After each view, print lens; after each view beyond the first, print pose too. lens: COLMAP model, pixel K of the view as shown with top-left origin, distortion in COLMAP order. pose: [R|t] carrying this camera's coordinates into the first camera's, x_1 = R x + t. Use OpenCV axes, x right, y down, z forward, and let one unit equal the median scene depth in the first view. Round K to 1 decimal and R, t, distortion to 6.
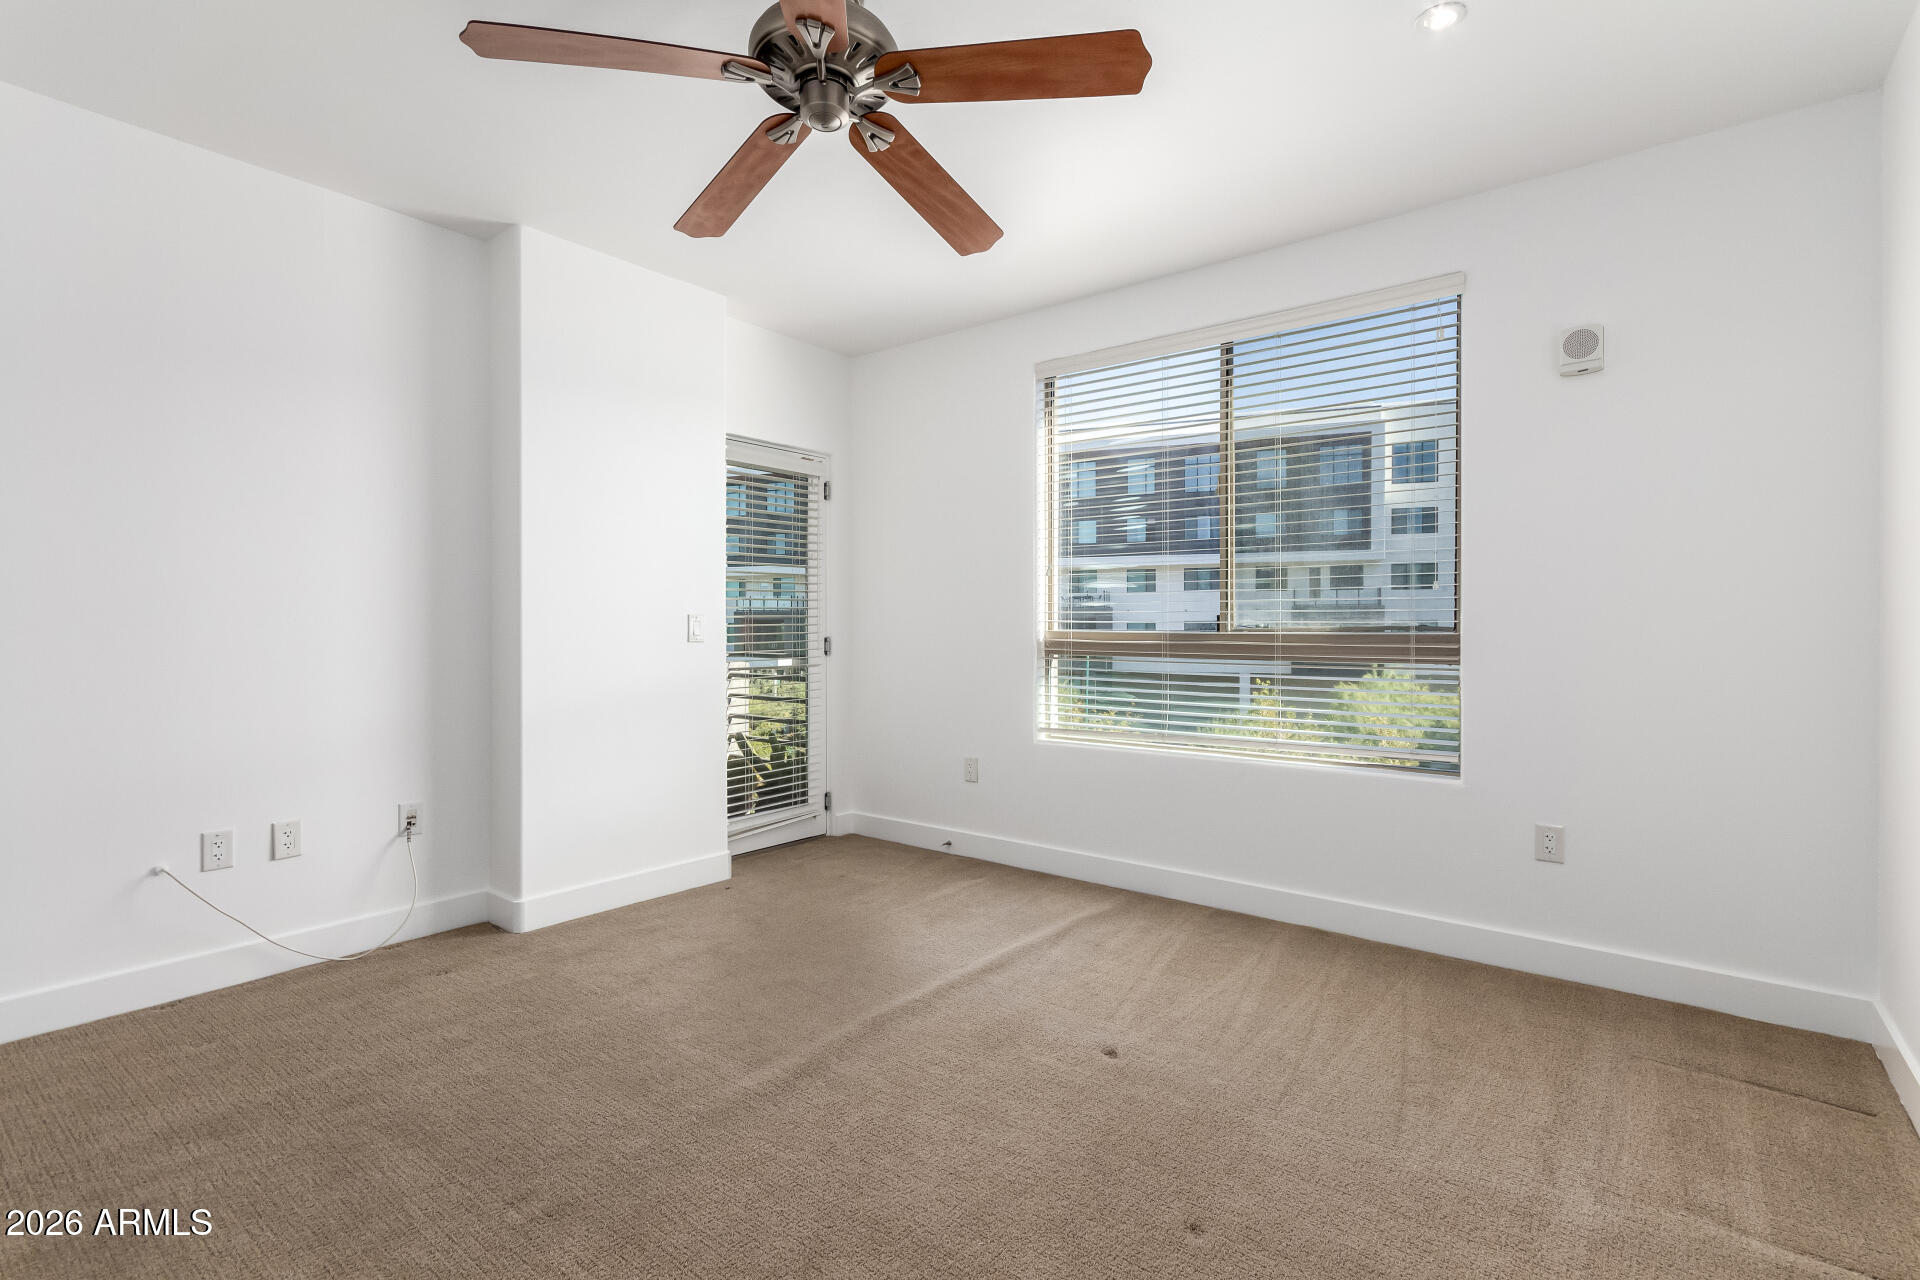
lens RADIAL K [[881.0, 0, 960.0], [0, 881.0, 640.0], [0, 0, 1]] dist [0.003261, 0.000587]
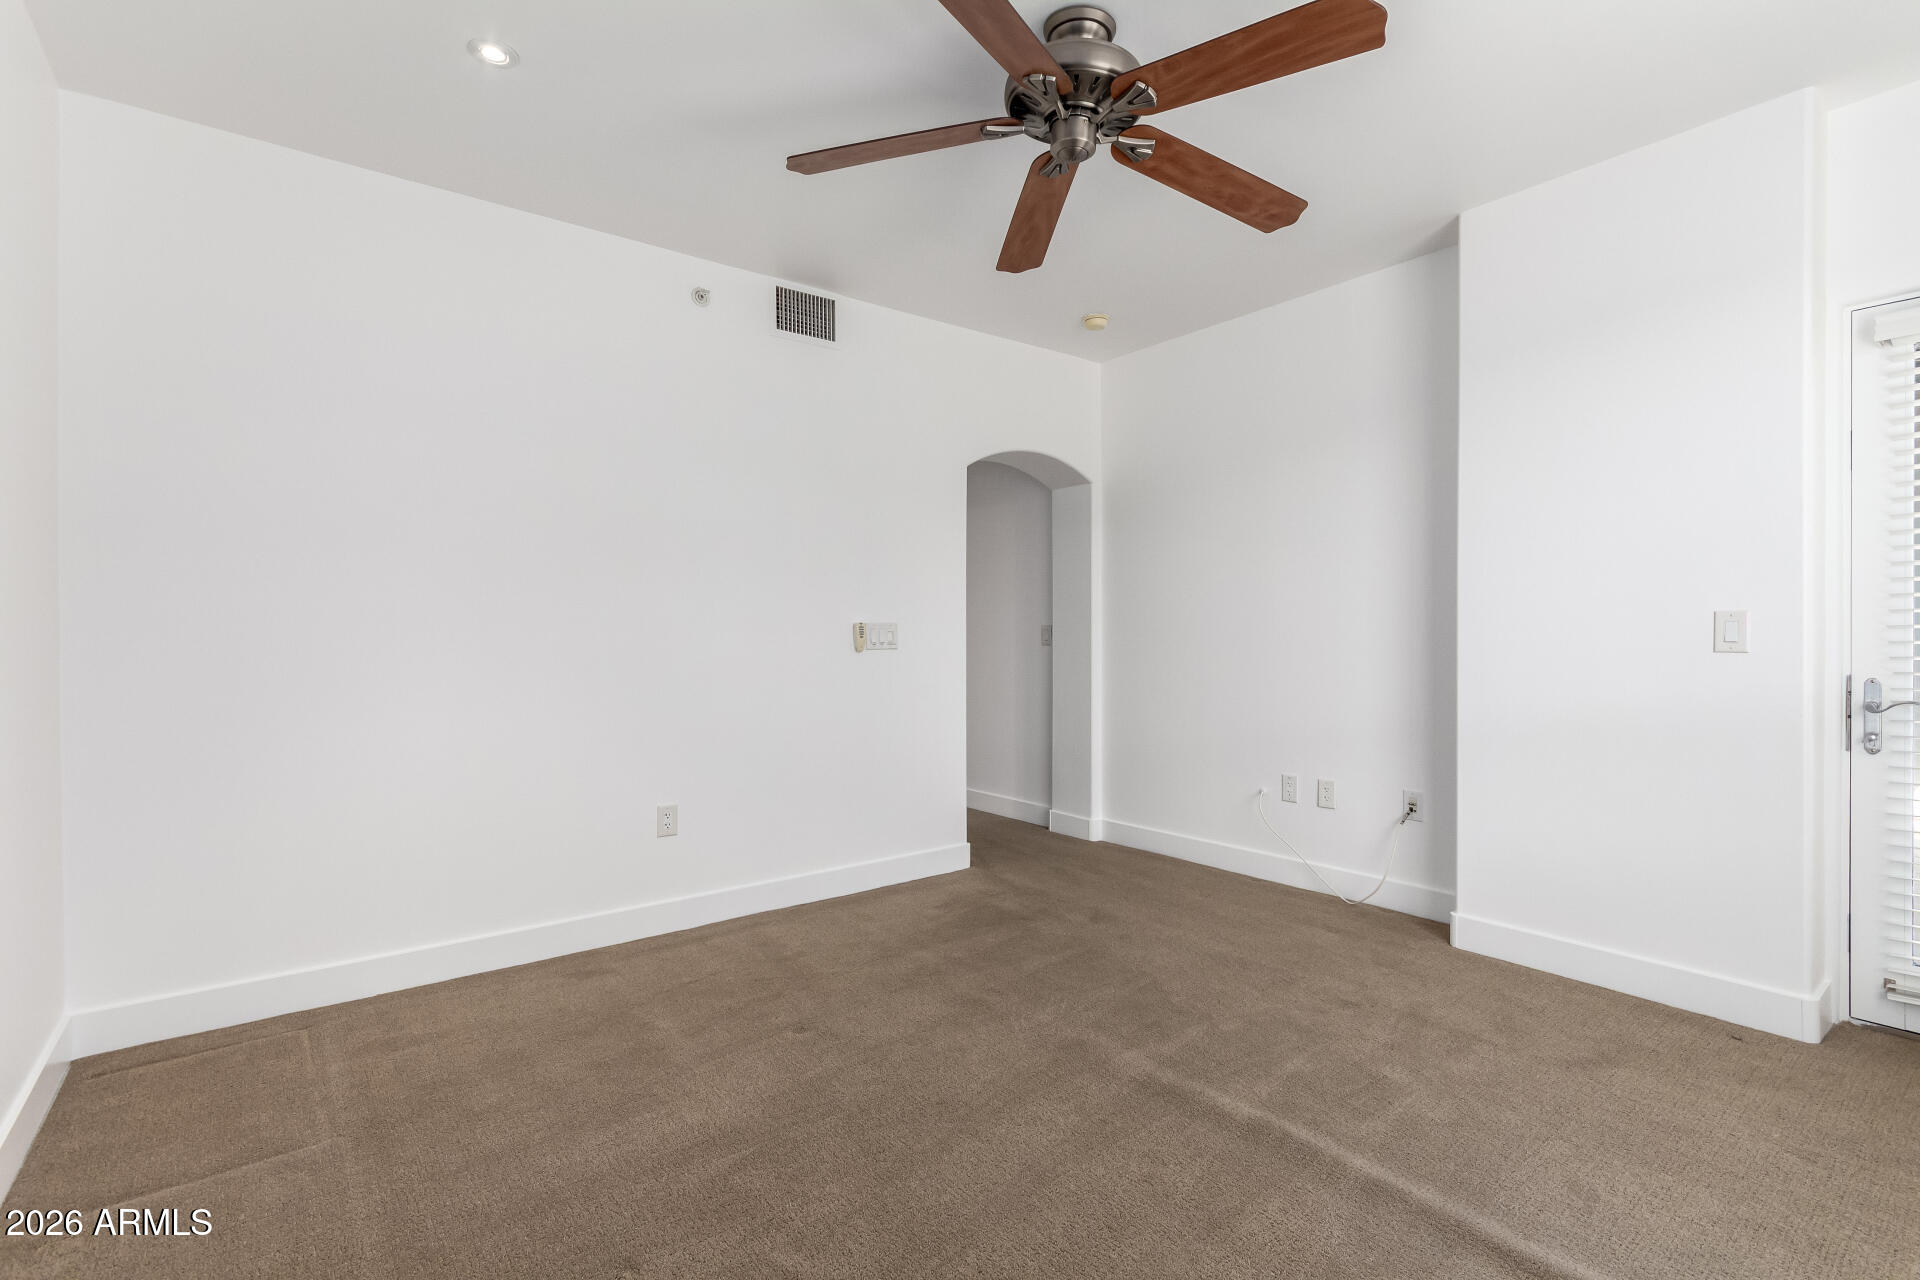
lens RADIAL K [[881.0, 0, 960.0], [0, 881.0, 640.0], [0, 0, 1]] dist [0.003261, 0.000587]
pose [[-0.250437, 0.006204, -0.968113, 0.642053], [-0.003574, 0.999967, 0.007332, -0.010544], [0.968126, 0.005296, -0.250406, 0.803551]]
